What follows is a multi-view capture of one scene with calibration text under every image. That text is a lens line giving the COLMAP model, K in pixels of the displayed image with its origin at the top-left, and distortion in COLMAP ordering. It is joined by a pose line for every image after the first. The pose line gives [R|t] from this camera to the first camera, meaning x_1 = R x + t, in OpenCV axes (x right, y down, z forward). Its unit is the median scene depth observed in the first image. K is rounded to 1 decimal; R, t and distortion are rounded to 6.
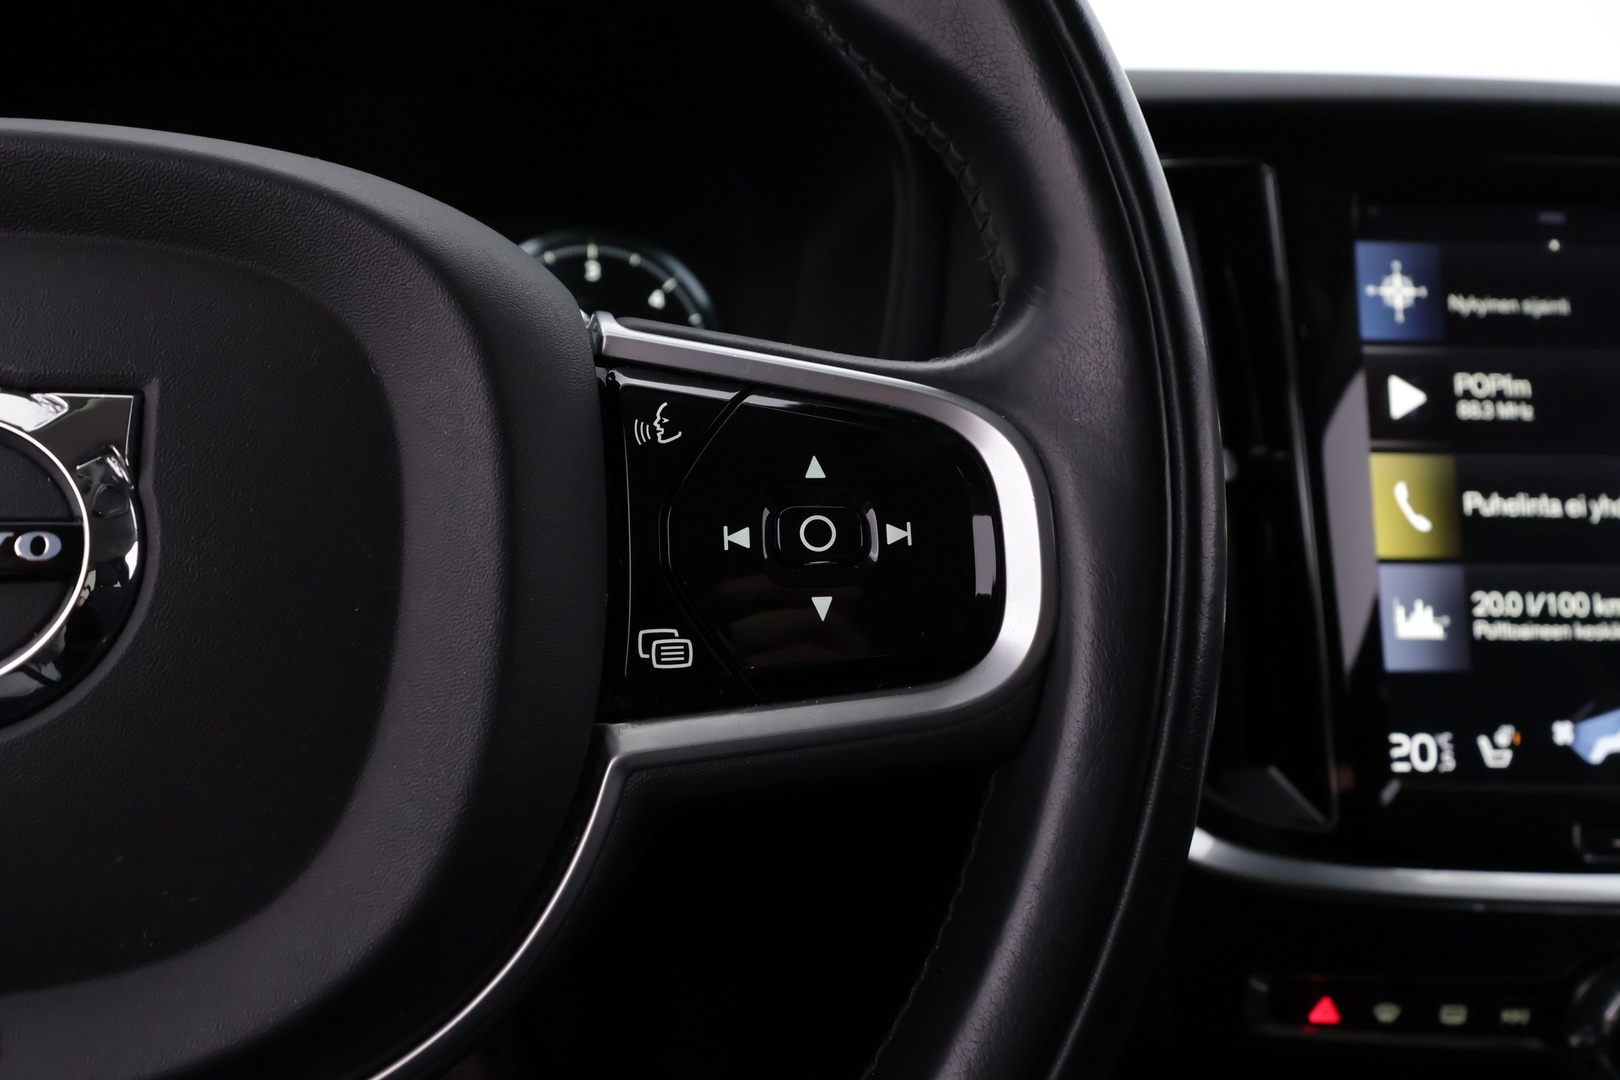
lens RADIAL K [[1346.4, 0, 810.7], [0, 1346.4, 527.5], [0, 0, 1]] dist [-0.015665, 0.011490]
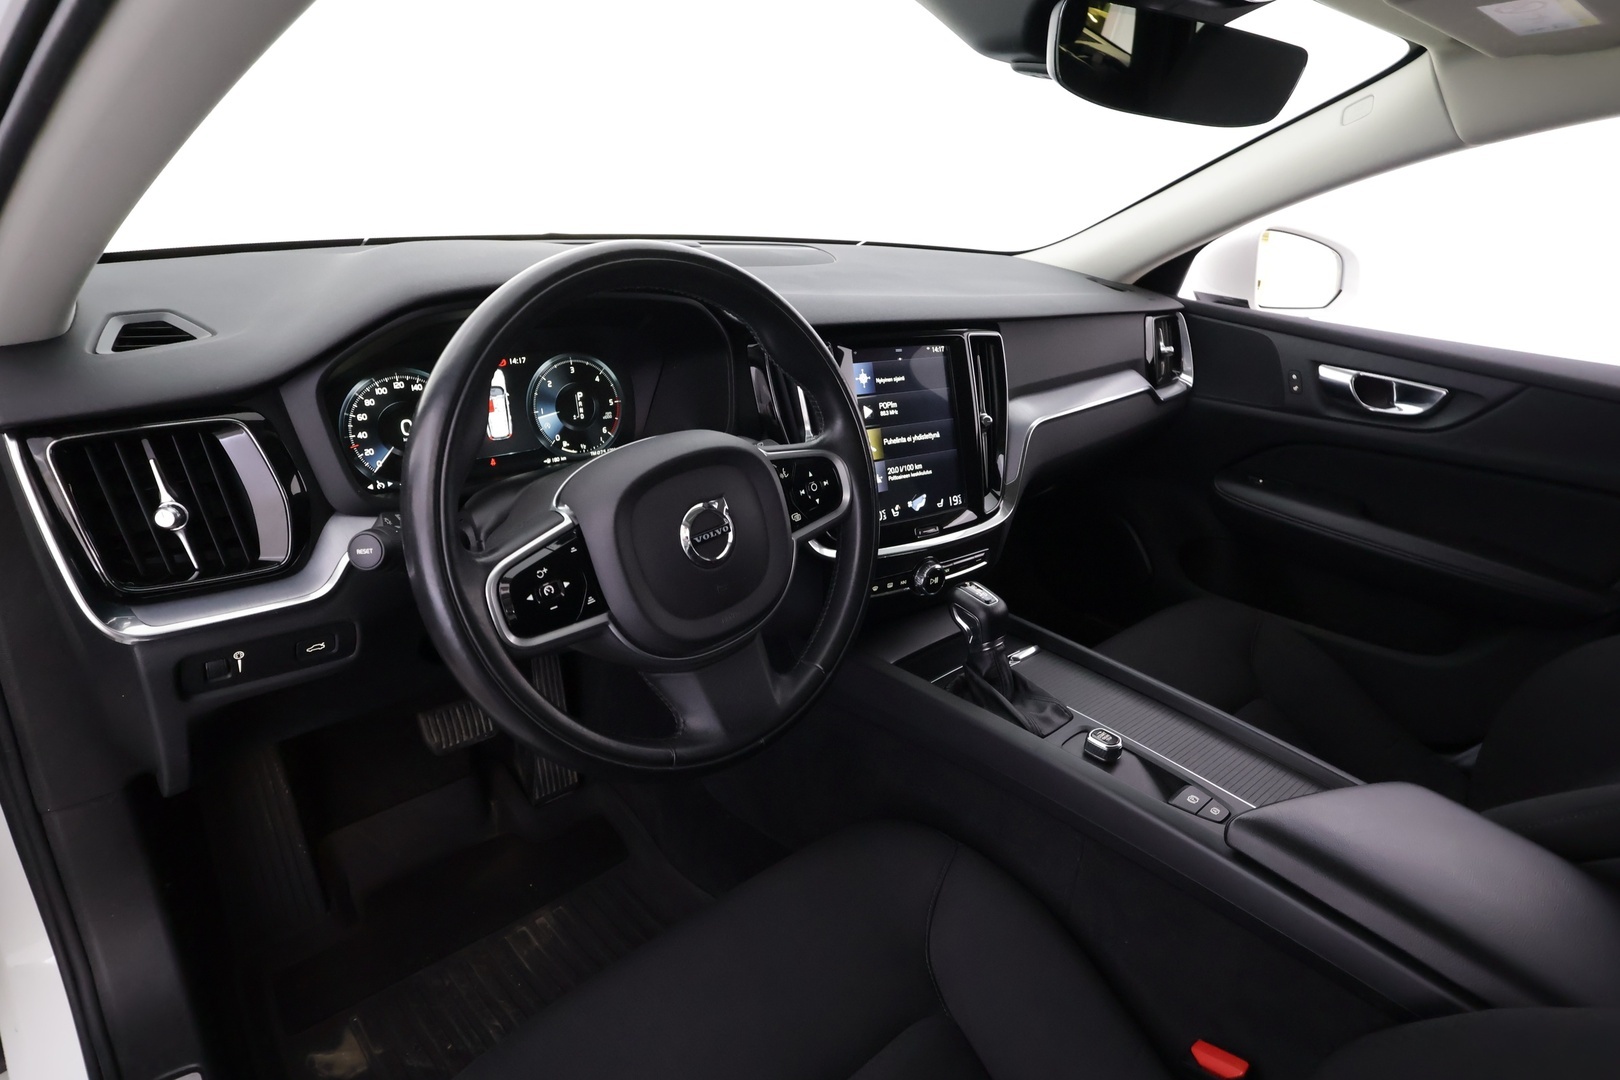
lens RADIAL K [[932.2, 0, 824.6], [0, 932.2, 541.5], [0, 0, 1]] dist [0.004989, -0.000074]
pose [[0.833529, -0.173591, 0.524495, -0.922926], [0.046192, 0.967928, 0.246945, -0.364400], [-0.550541, -0.181609, 0.814815, -0.891364]]
